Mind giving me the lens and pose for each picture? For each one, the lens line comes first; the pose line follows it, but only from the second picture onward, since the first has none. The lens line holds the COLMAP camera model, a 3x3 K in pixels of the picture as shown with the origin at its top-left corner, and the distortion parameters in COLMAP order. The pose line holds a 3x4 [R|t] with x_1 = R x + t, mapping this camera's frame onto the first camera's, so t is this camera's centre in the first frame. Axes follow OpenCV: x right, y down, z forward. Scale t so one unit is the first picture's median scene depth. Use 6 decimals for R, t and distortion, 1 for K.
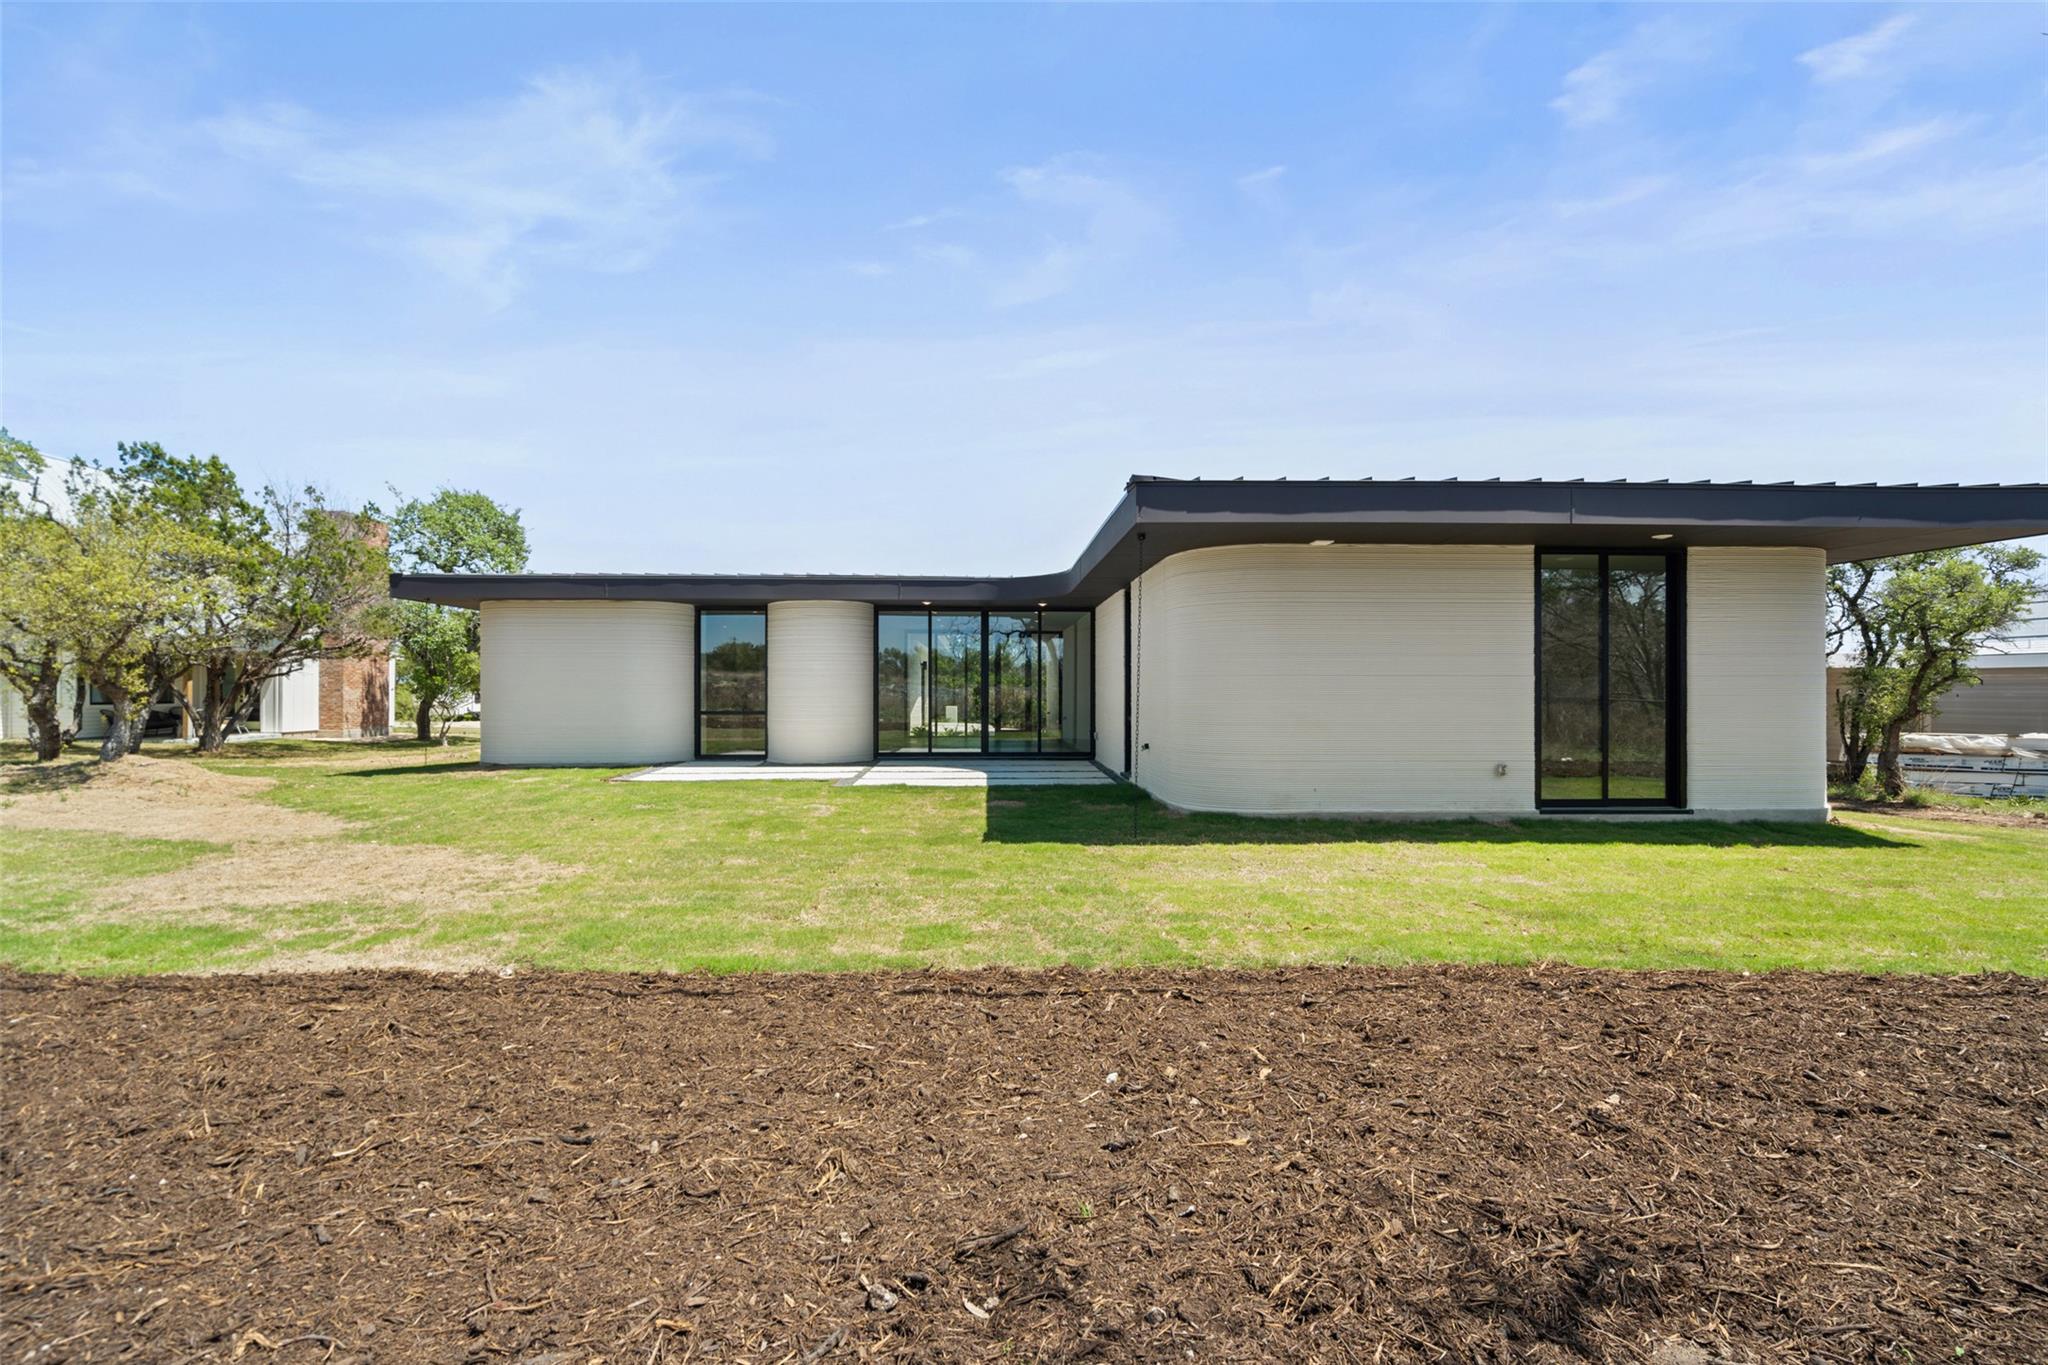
lens RADIAL K [[941.4, 0, 1024.3], [0, 941.4, 688.6], [0, 0, 1]] dist [-0.002121, -0.000042]
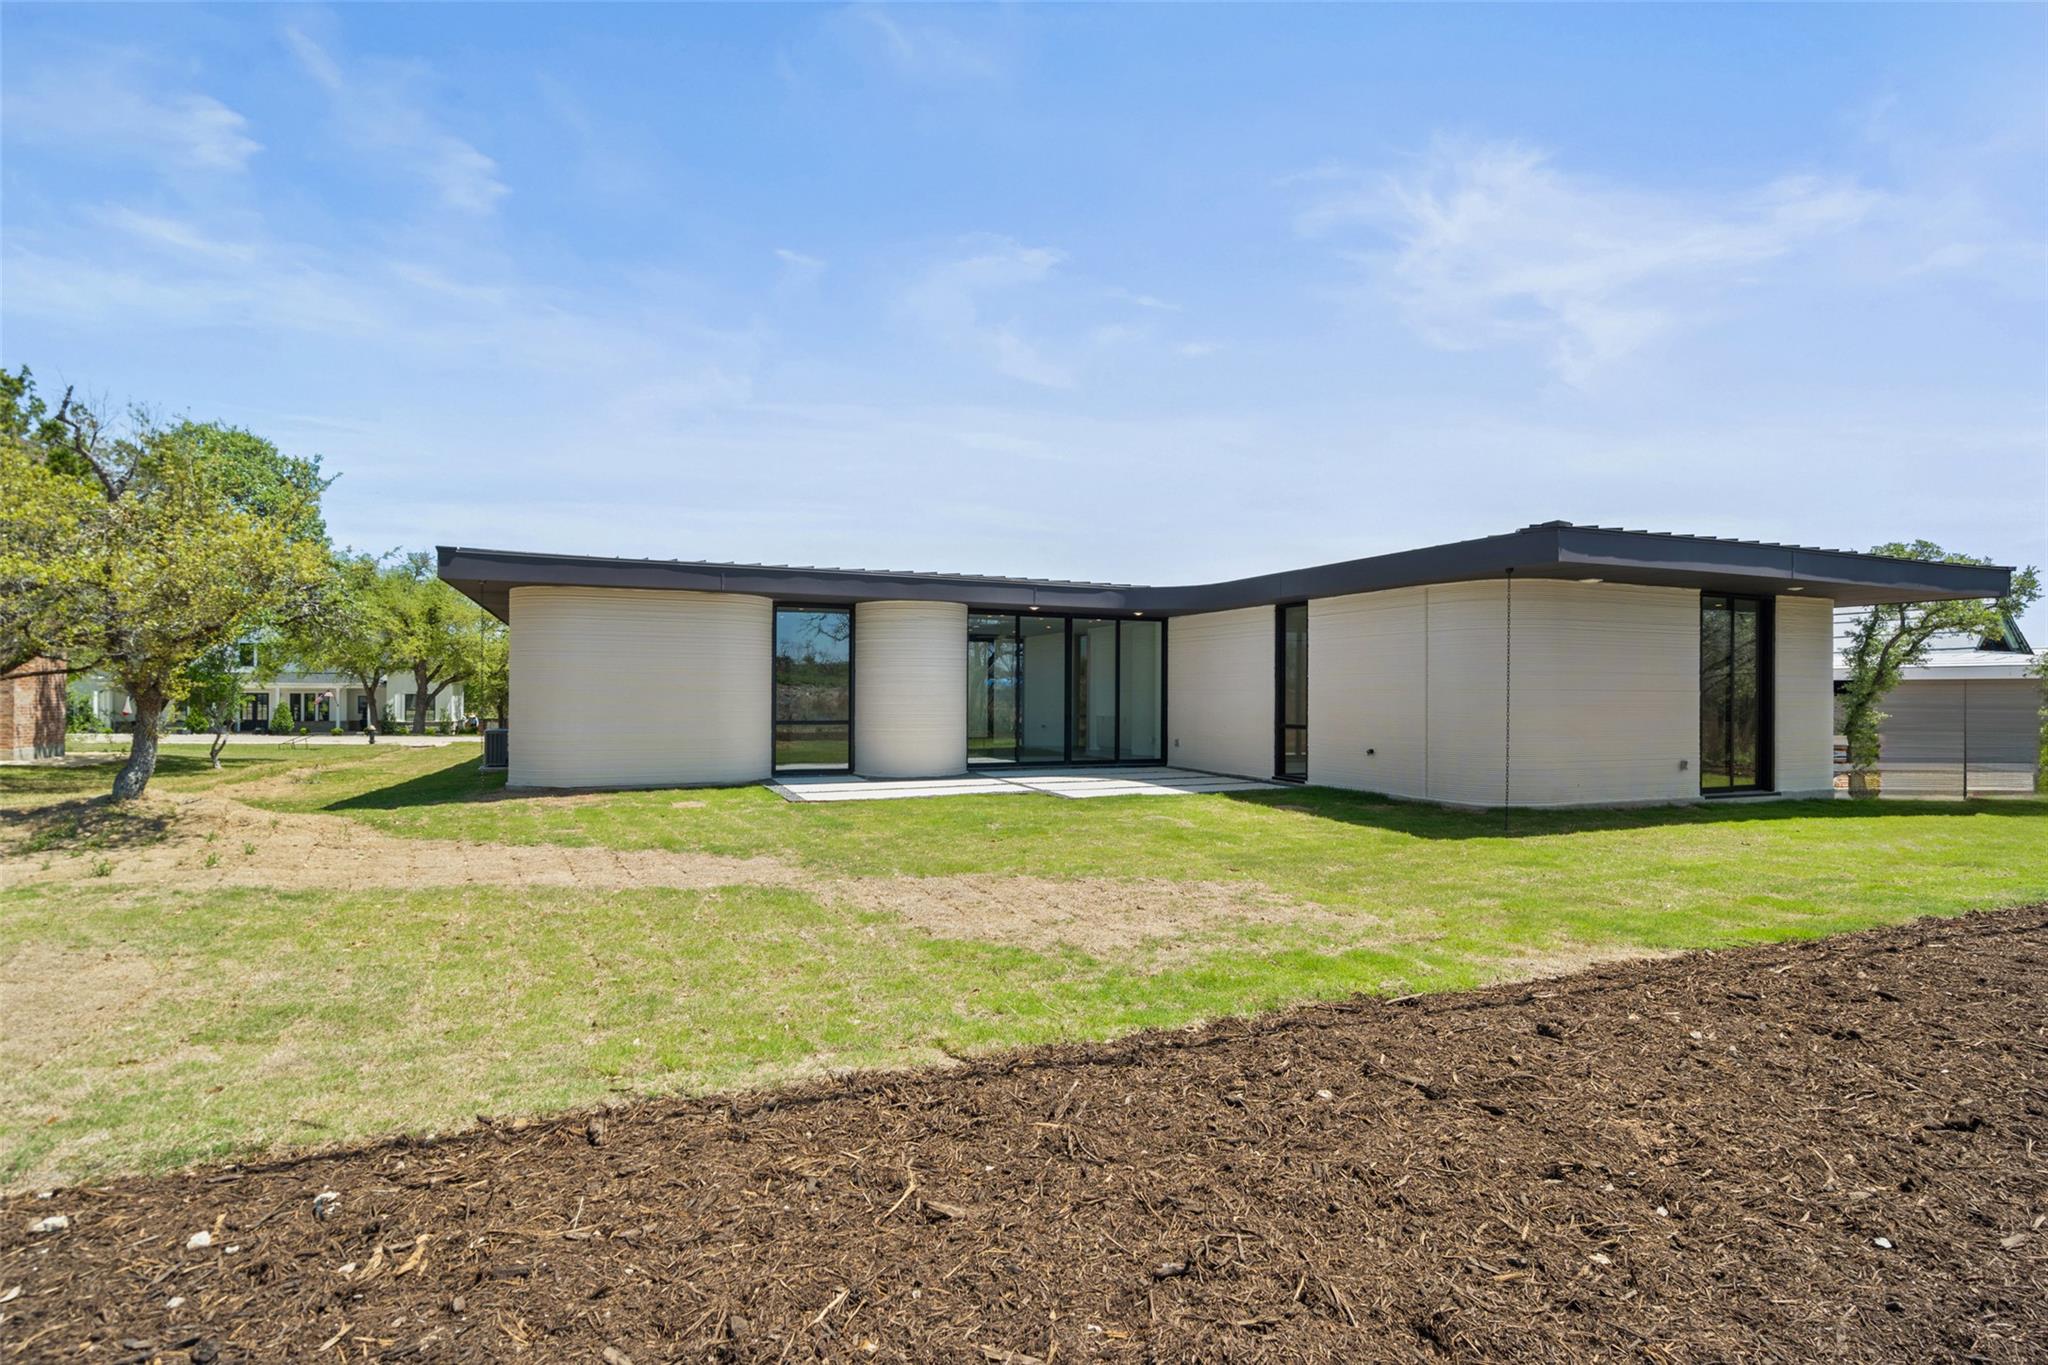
lens RADIAL K [[989.1, 0, 1027.5], [0, 989.1, 682.6], [0, 0, 1]] dist [0.002835, 0.000157]
pose [[0.927840, 0.007358, 0.372905, -0.797676], [-0.005104, 0.999962, -0.007033, -0.010971], [-0.372942, 0.004622, 0.927843, 0.091092]]
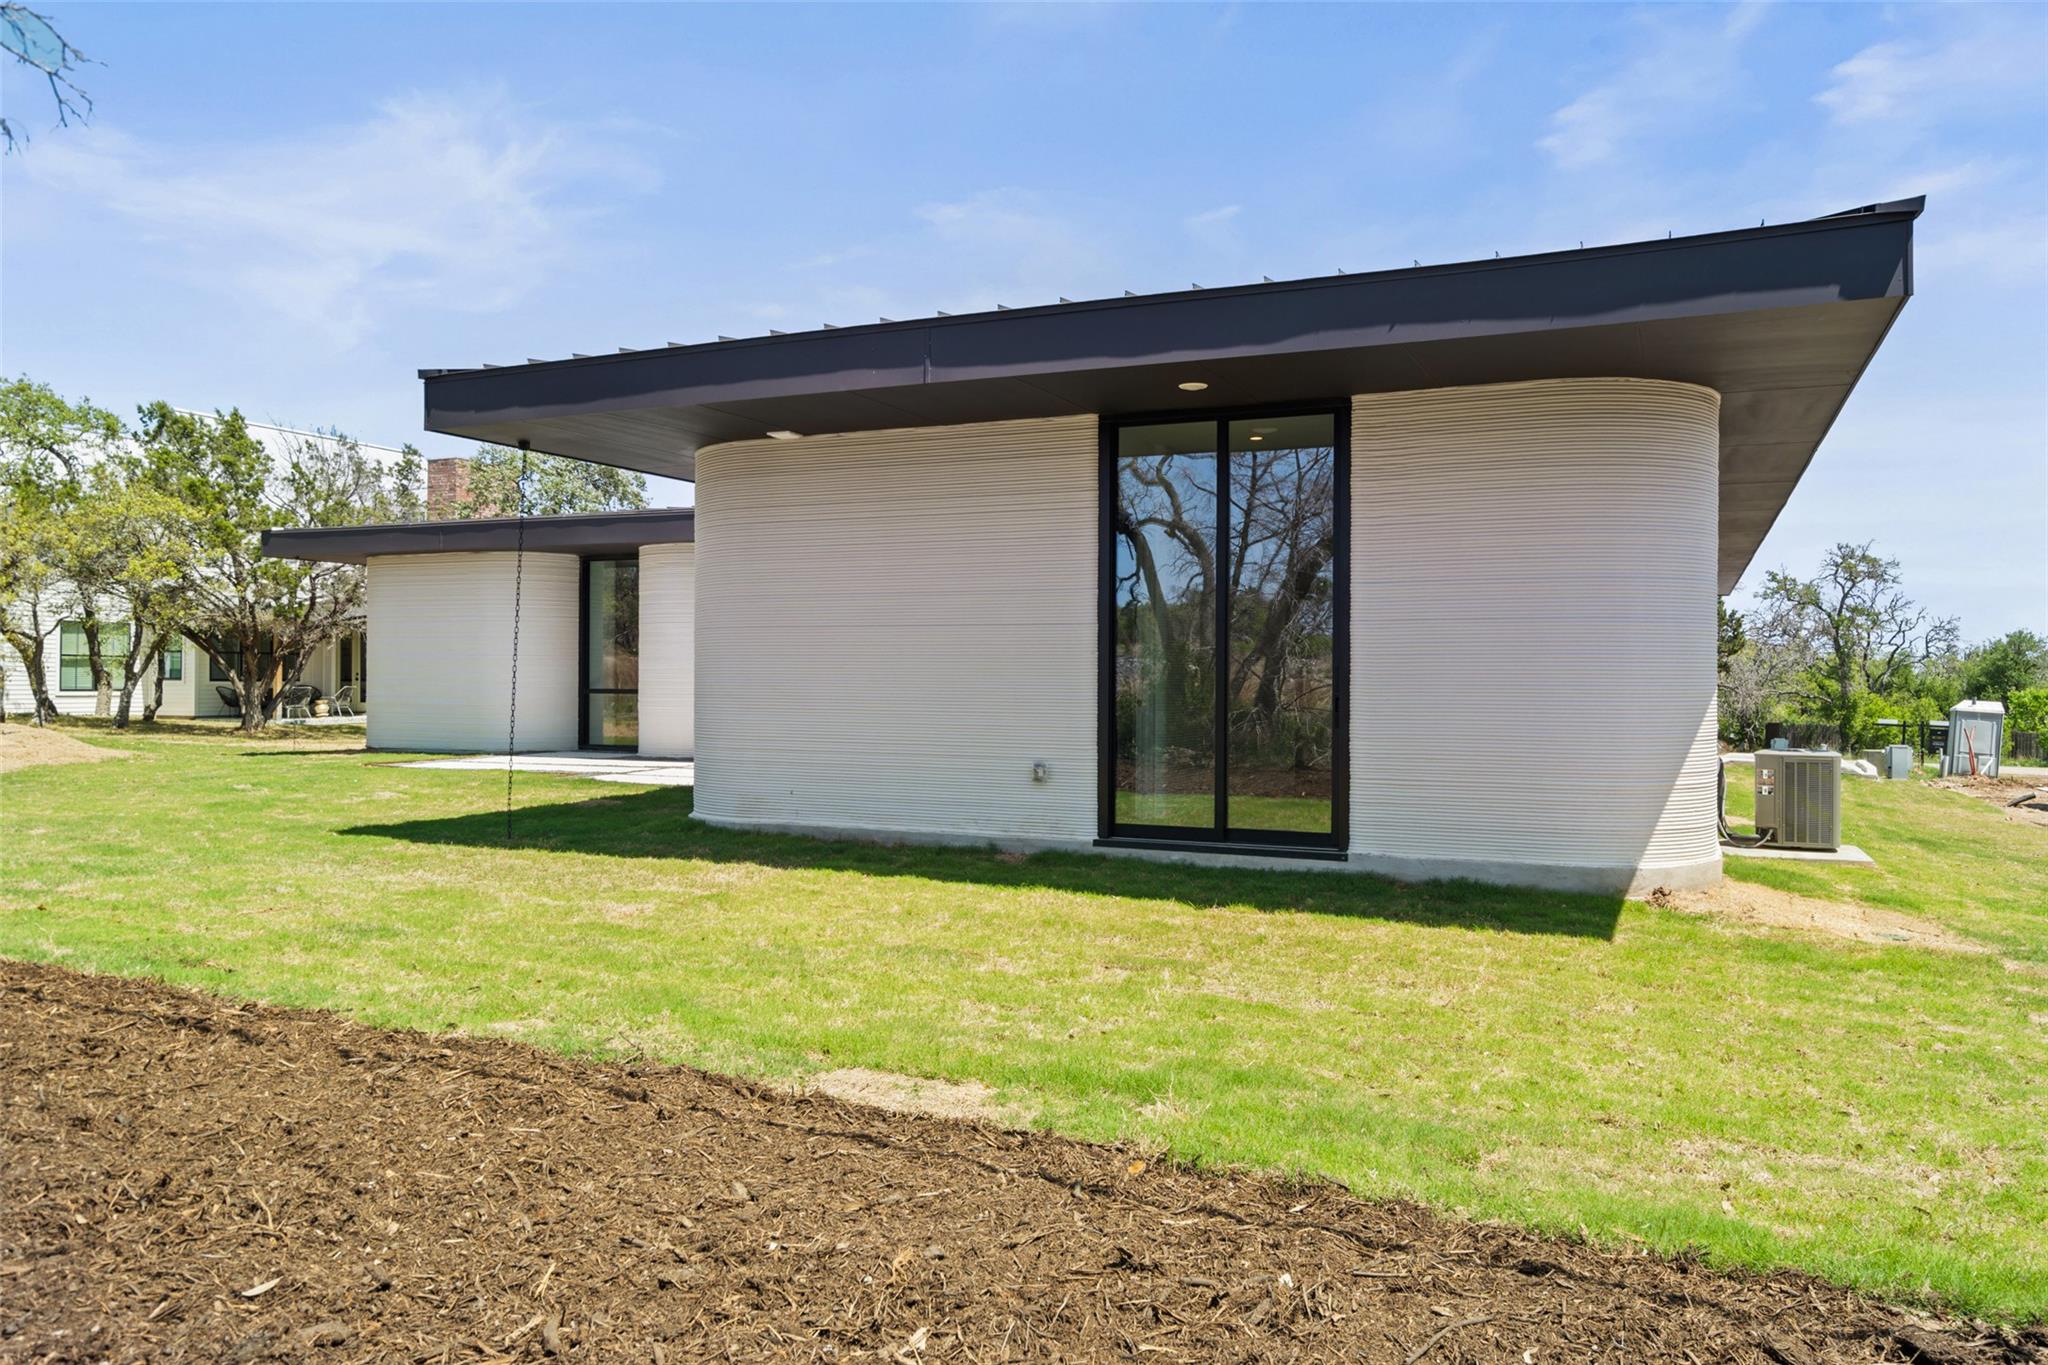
lens RADIAL K [[1456.2, 0, 1020.3], [0, 1456.2, 680.0], [0, 0, 1]] dist [0.013417, 0.000273]
pose [[0.893994, 0.005086, -0.448051, 0.920030], [-0.004125, 0.999987, 0.003120, 0.020639], [0.448060, -0.000941, 0.894003, 0.115340]]
